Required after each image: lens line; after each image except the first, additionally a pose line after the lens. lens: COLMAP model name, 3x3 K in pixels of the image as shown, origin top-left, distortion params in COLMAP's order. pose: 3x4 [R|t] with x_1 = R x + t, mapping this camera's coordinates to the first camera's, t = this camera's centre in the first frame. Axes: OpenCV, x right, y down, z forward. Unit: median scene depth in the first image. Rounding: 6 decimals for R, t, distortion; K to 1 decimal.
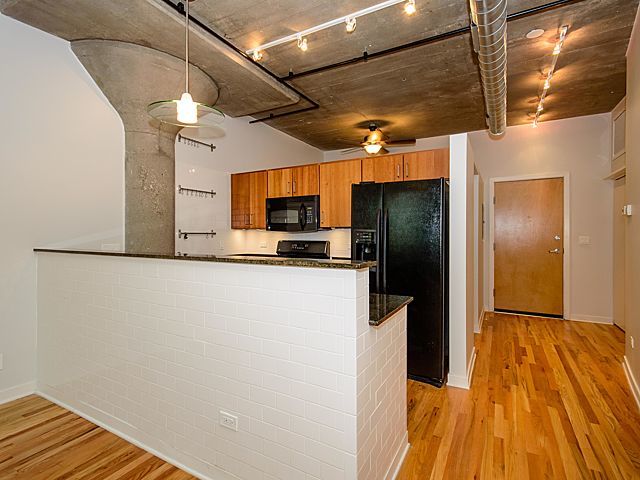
lens RADIAL K [[332.8, 0, 320.0], [0, 332.8, 240.0], [0, 0, 1]] dist [0.002148, 0.000269]
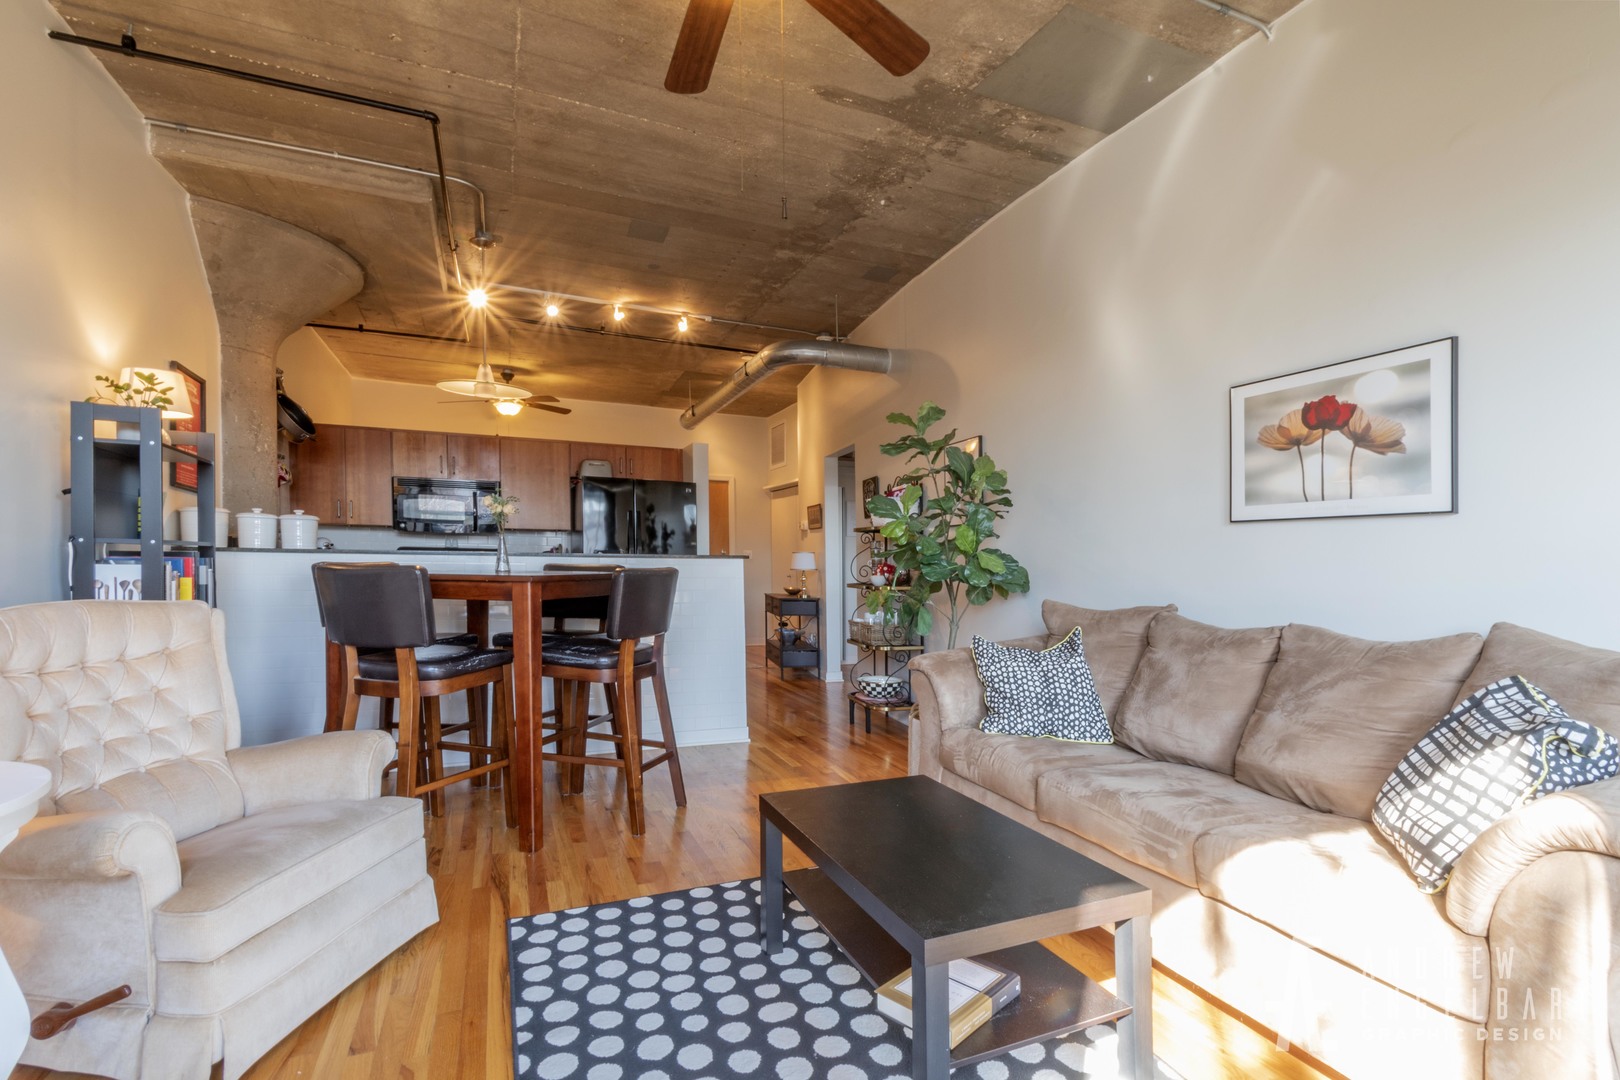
lens RADIAL K [[747.9, 0, 832.8], [0, 747.9, 566.4], [0, 0, 1]] dist [-0.001095, -0.000674]
pose [[0.609426, 0.003124, 0.792837, -0.779539], [-0.005109, 0.999987, -0.000013, 0.035430], [-0.792826, -0.004043, 0.609434, -0.483628]]
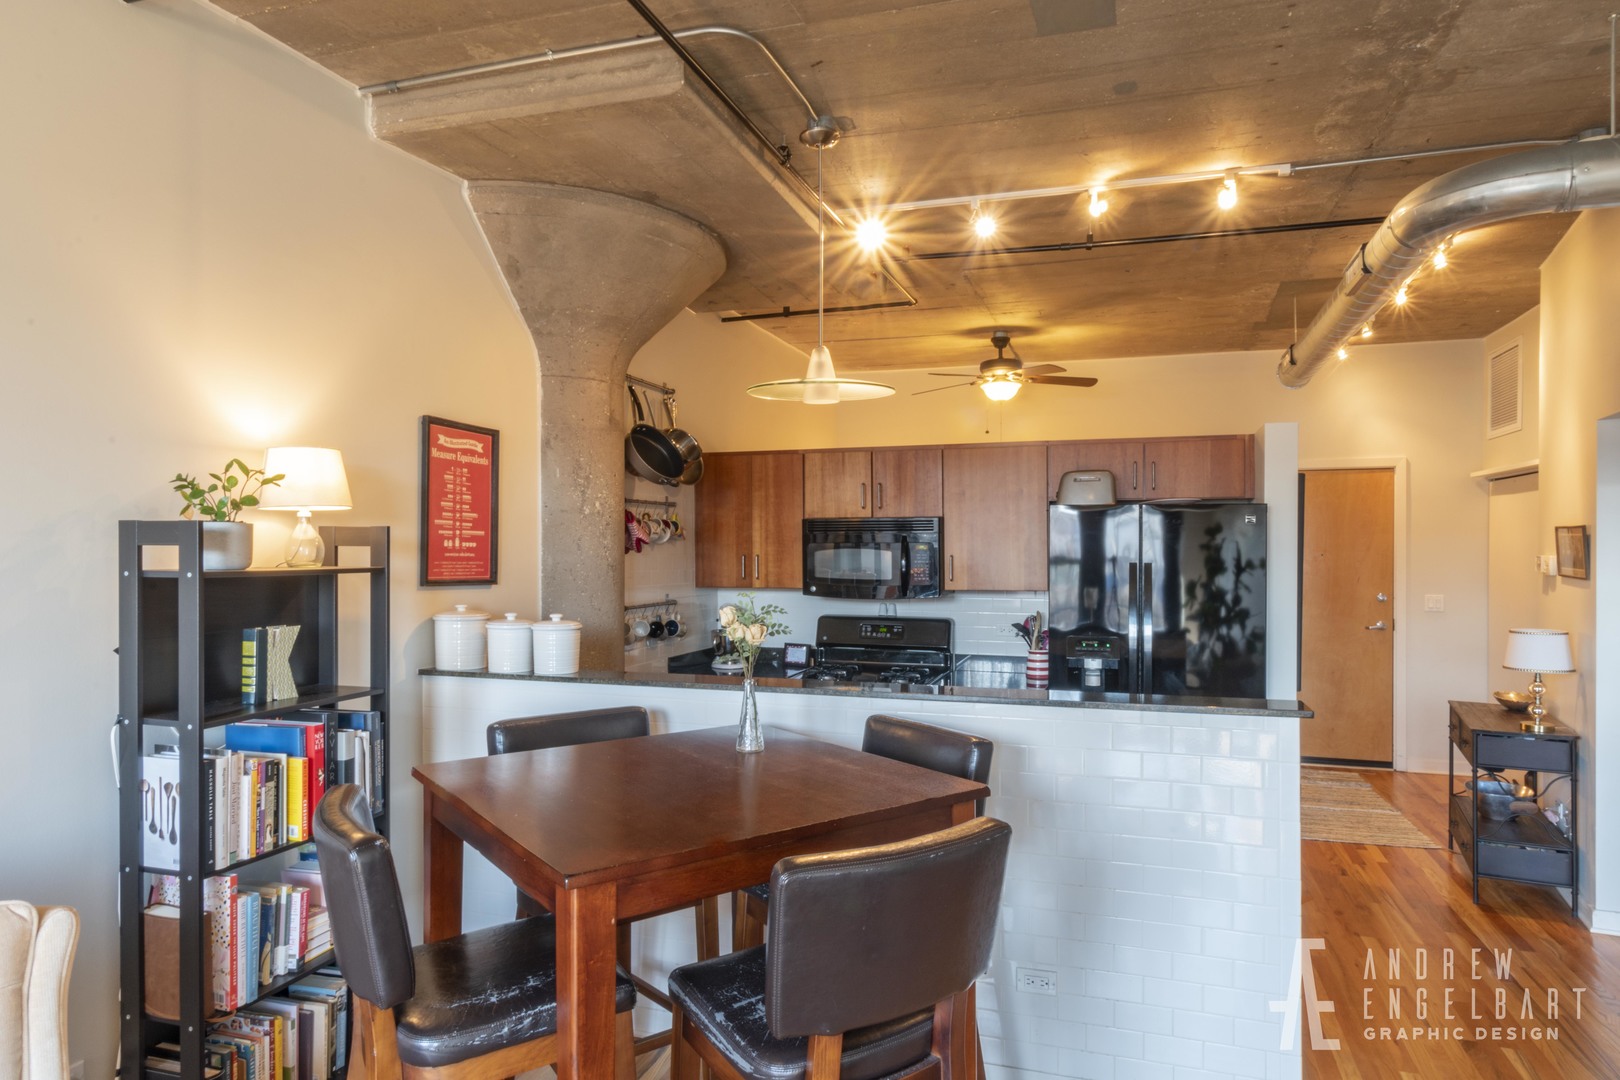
lens RADIAL K [[972.2, 0, 841.8], [0, 972.2, 572.1], [0, 0, 1]] dist [-0.000433, 0.001385]
pose [[0.979213, -0.005438, 0.202762, -0.378658], [0.002707, 0.999902, 0.013743, -0.077104], [-0.202817, -0.012908, 0.979132, -0.226819]]
